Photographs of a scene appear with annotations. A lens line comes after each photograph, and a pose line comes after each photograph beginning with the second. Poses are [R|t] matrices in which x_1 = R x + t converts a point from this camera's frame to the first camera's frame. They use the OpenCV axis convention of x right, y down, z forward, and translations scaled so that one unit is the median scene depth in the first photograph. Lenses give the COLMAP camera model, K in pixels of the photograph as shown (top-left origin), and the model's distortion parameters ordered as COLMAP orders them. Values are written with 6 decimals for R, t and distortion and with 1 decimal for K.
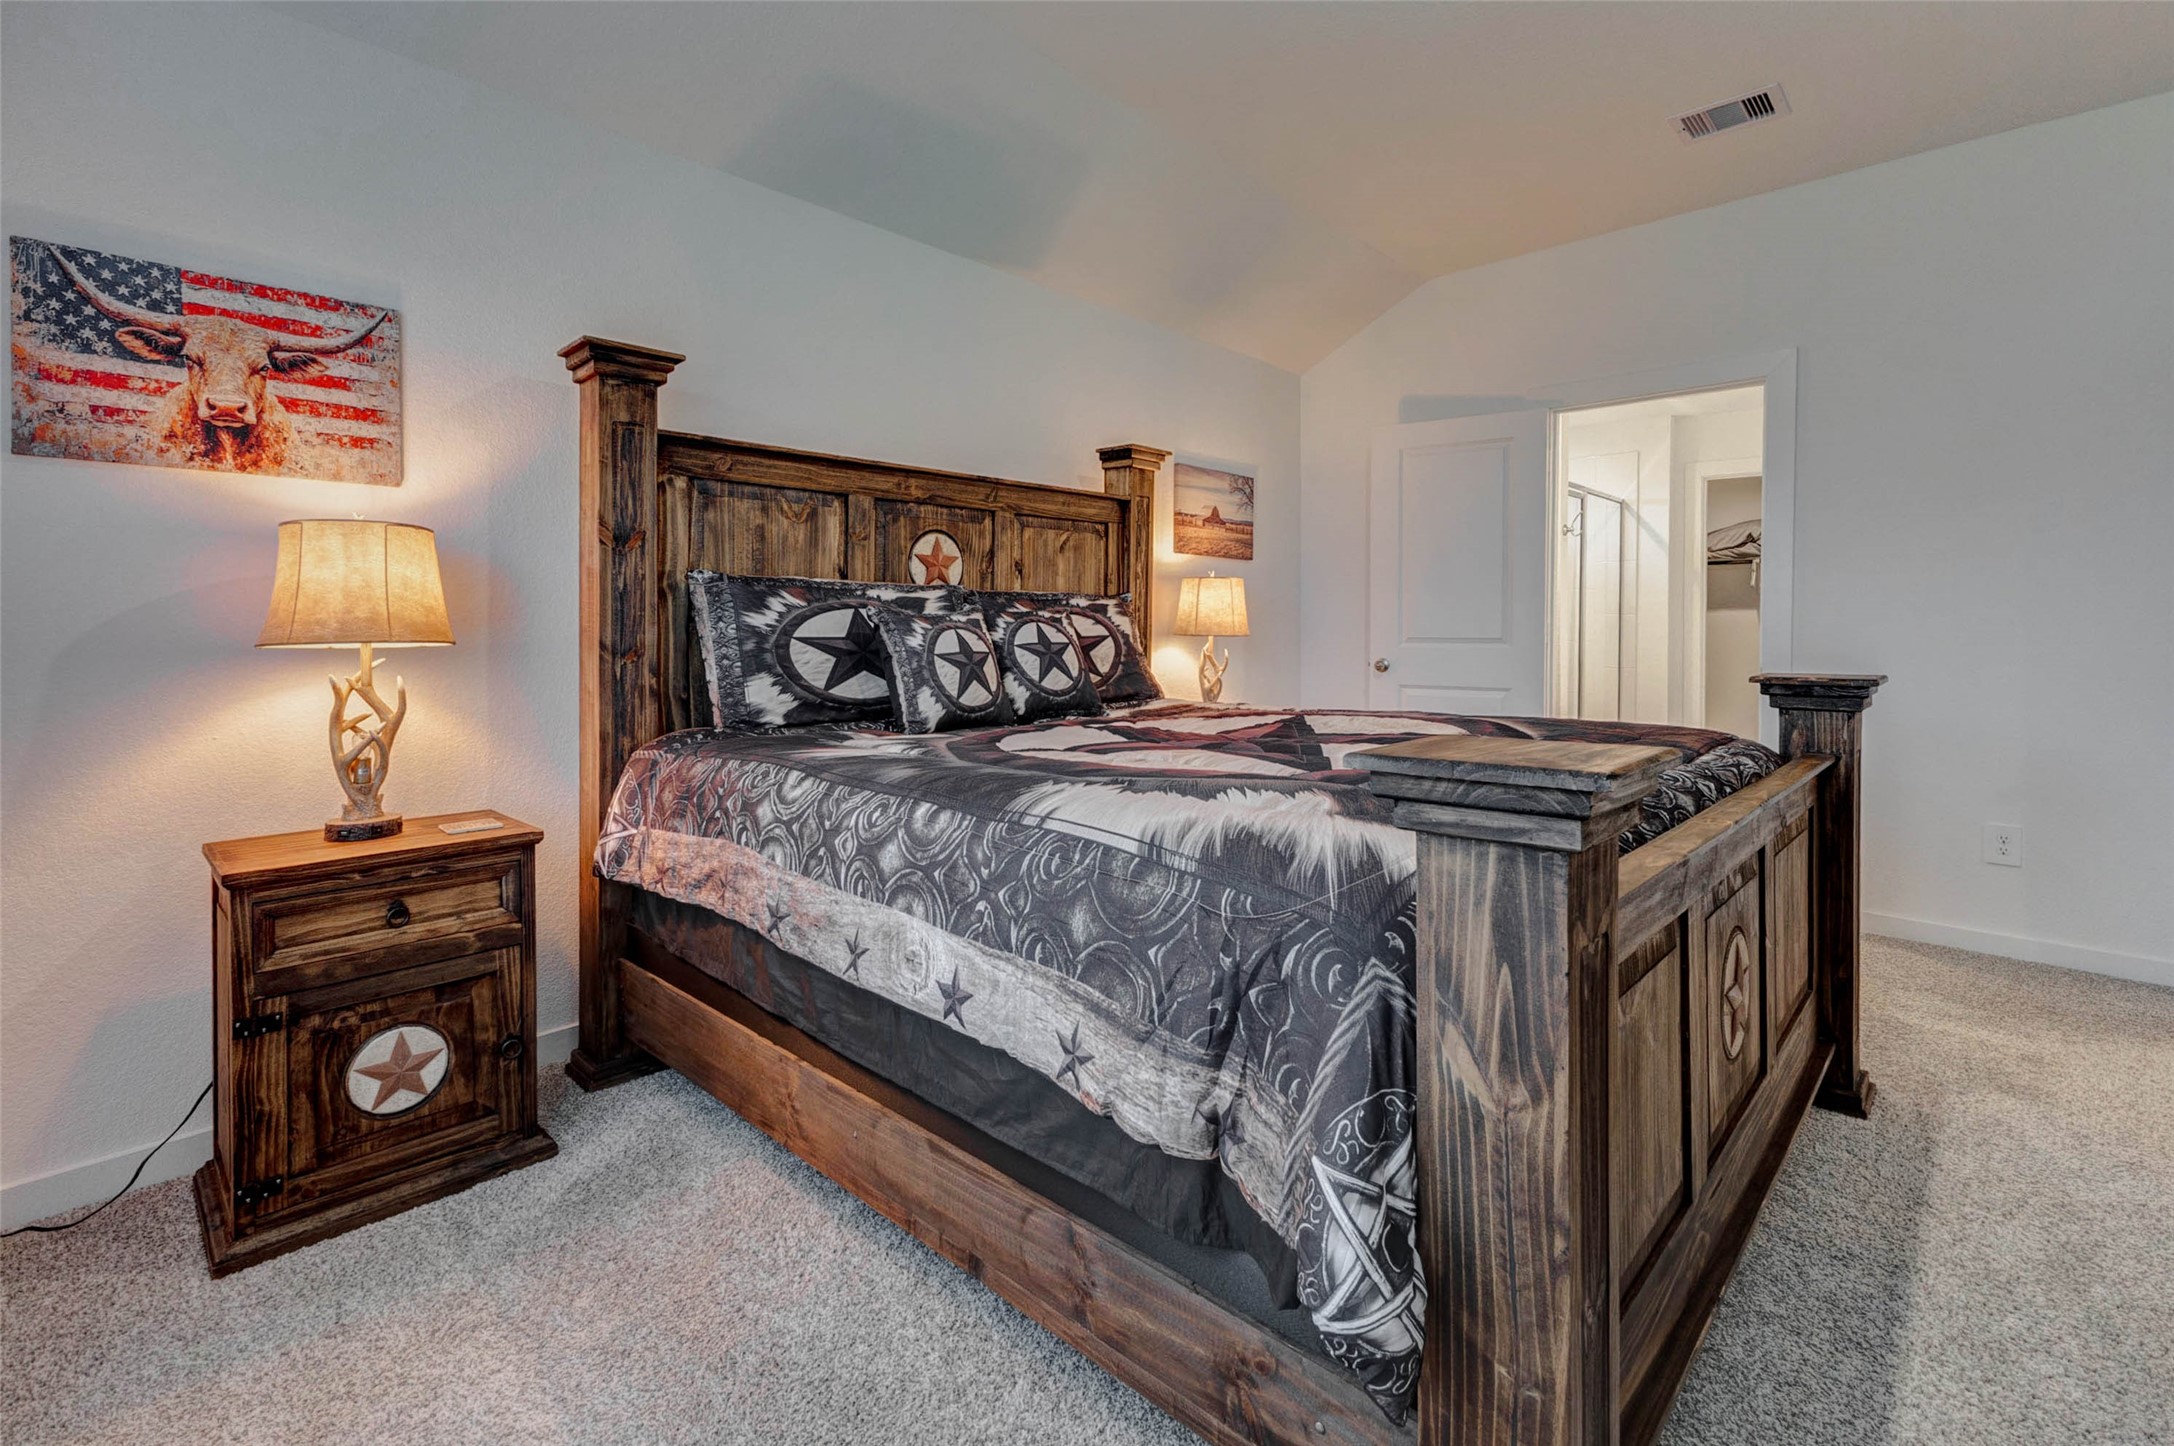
lens RADIAL K [[956.5, 0, 1071.9], [0, 956.5, 638.3], [0, 0, 1]] dist [0.015225, -0.004838]
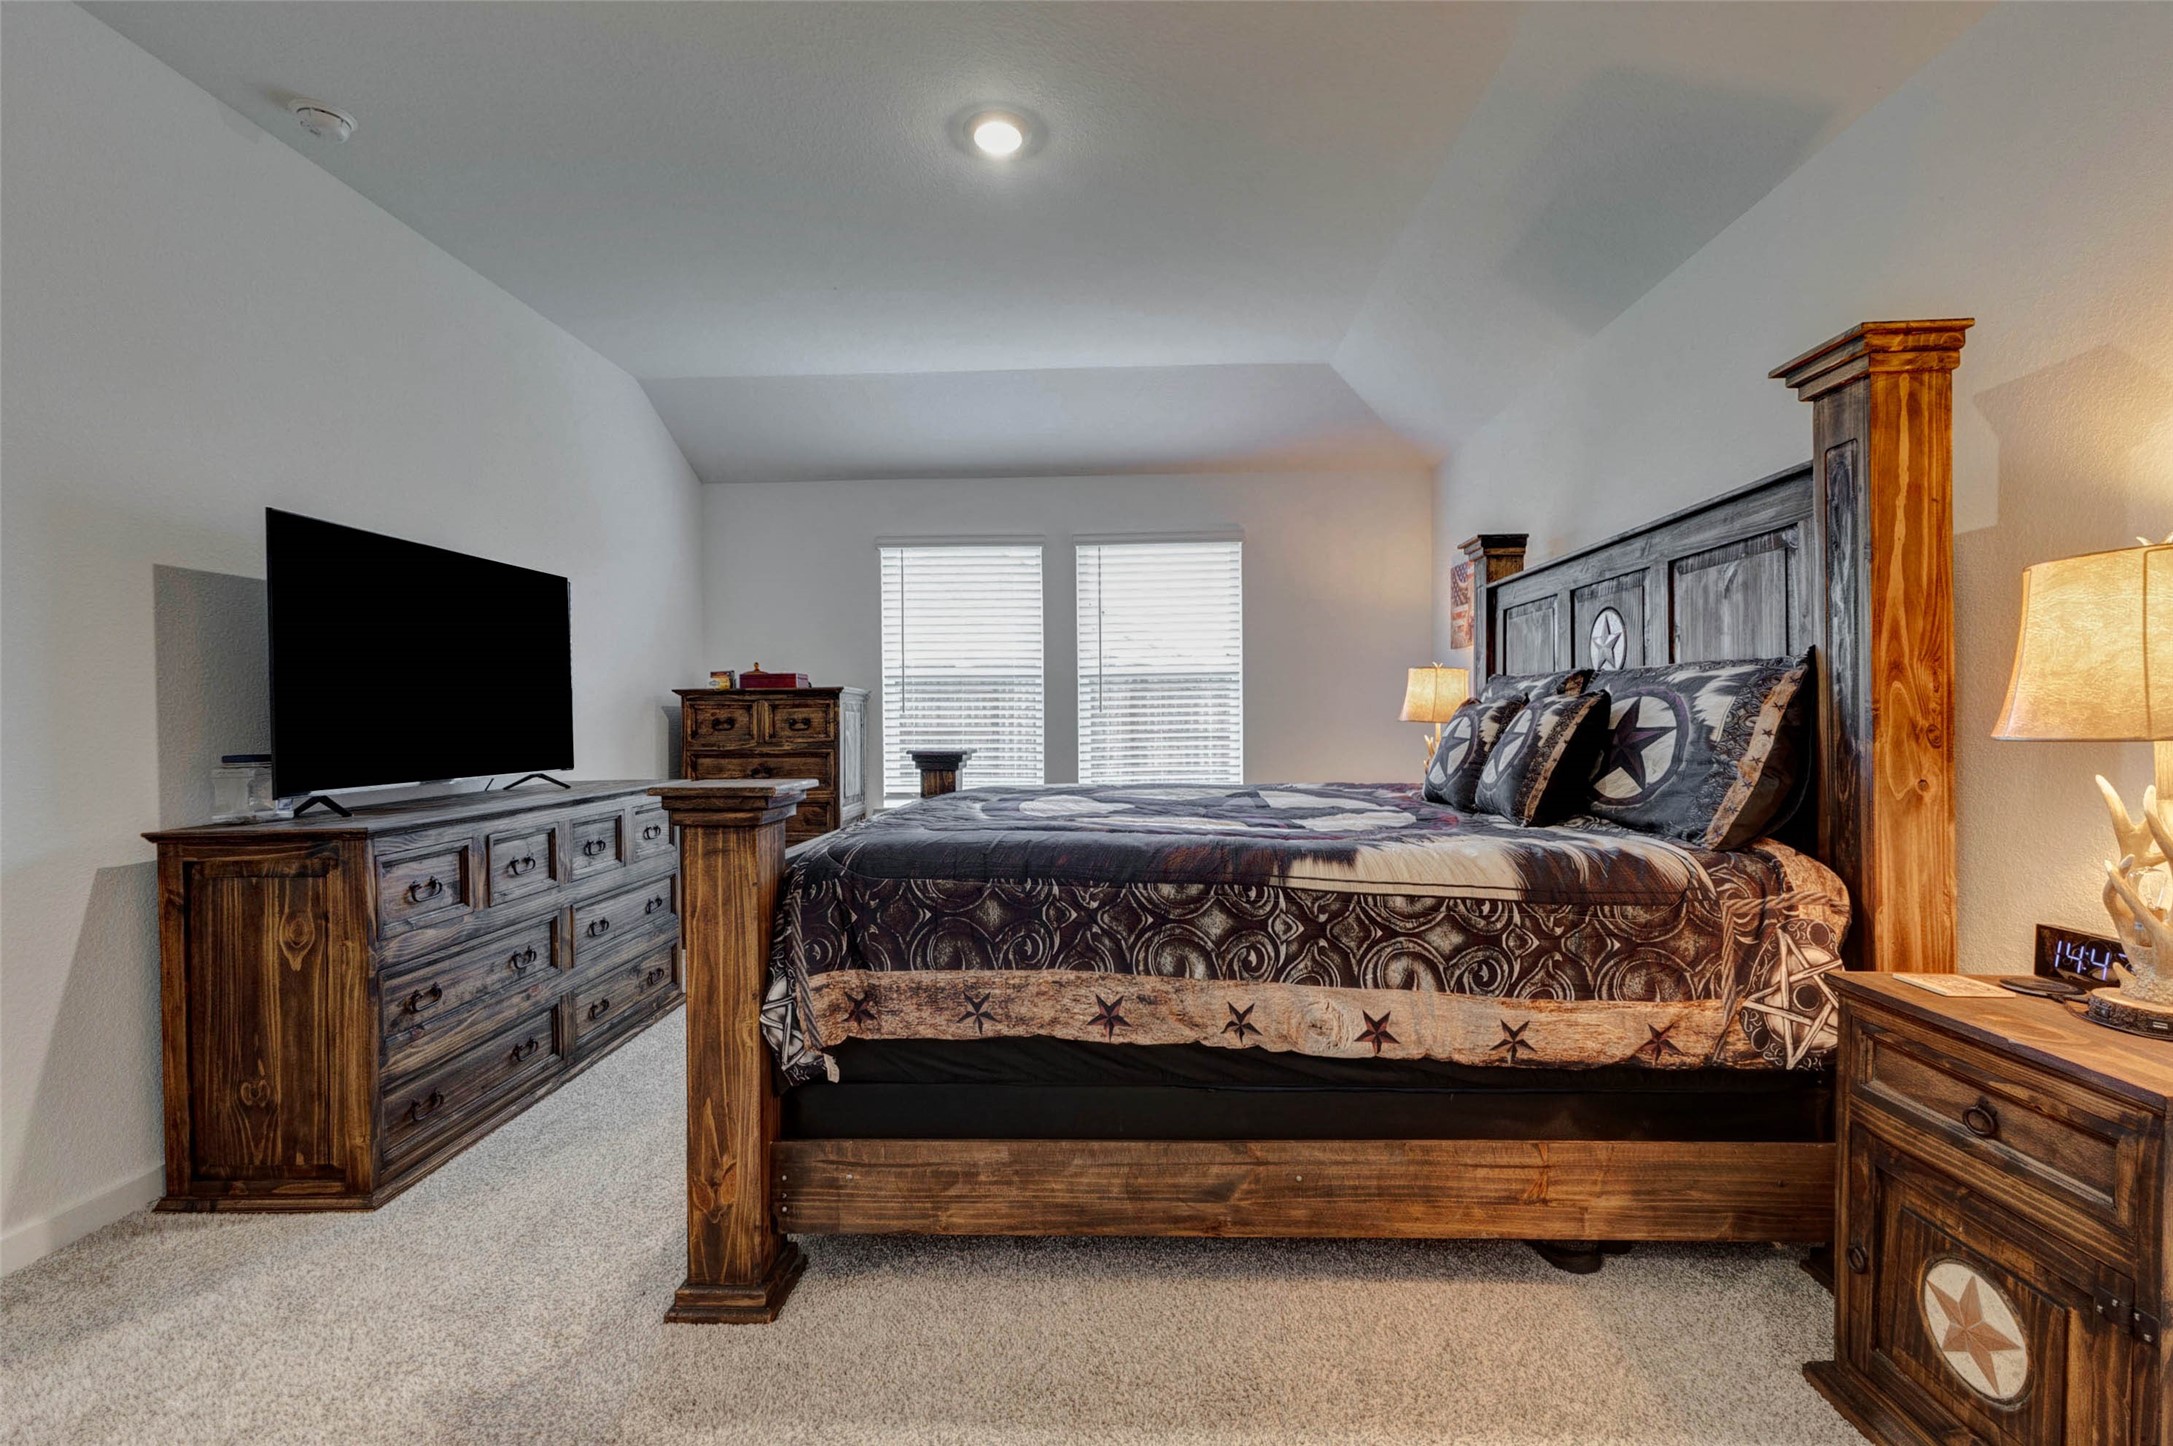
lens RADIAL K [[956.1, 0, 1093.2], [0, 956.1, 726.0], [0, 0, 1]] dist [0.015225, -0.004838]
pose [[-0.738577, 0.011061, -0.674078, 0.874079], [-0.003602, 0.999786, 0.020352, -0.017831], [0.674159, 0.017459, -0.738380, 1.411854]]
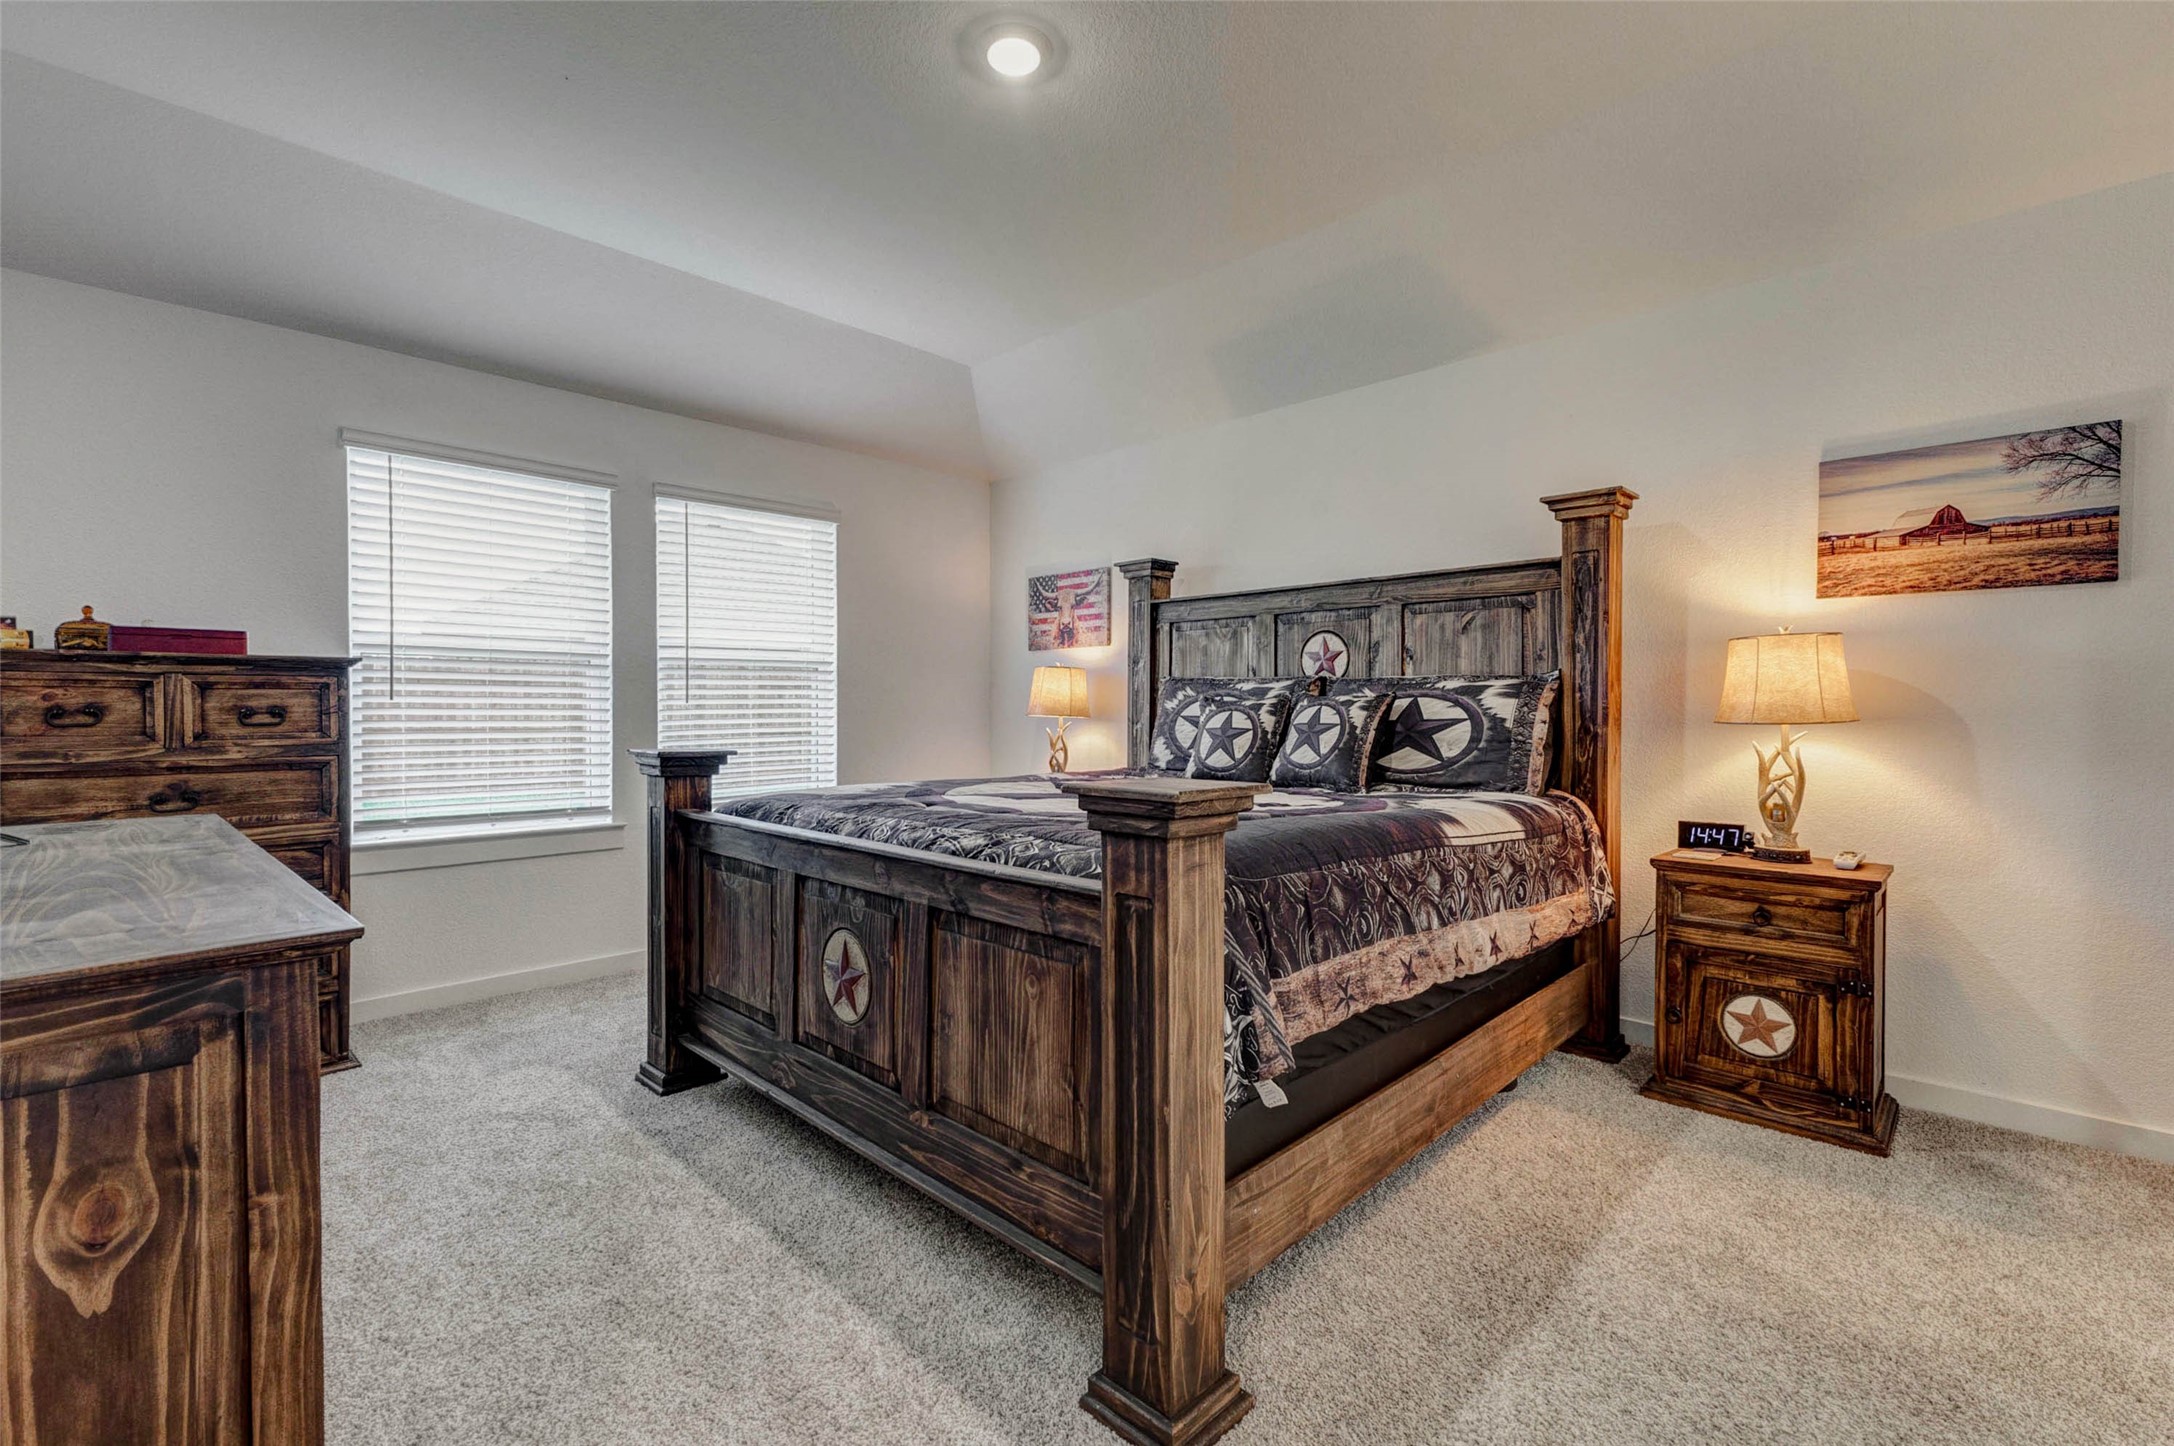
lens RADIAL K [[956.5, 0, 1112.0], [0, 956.5, 721.1], [0, 0, 1]] dist [0.015225, -0.004838]
pose [[0.012187, 0.010228, -0.999873, 1.140181], [-0.016401, 0.999815, 0.010027, -0.005173], [0.999791, 0.016277, 0.012353, 0.747323]]
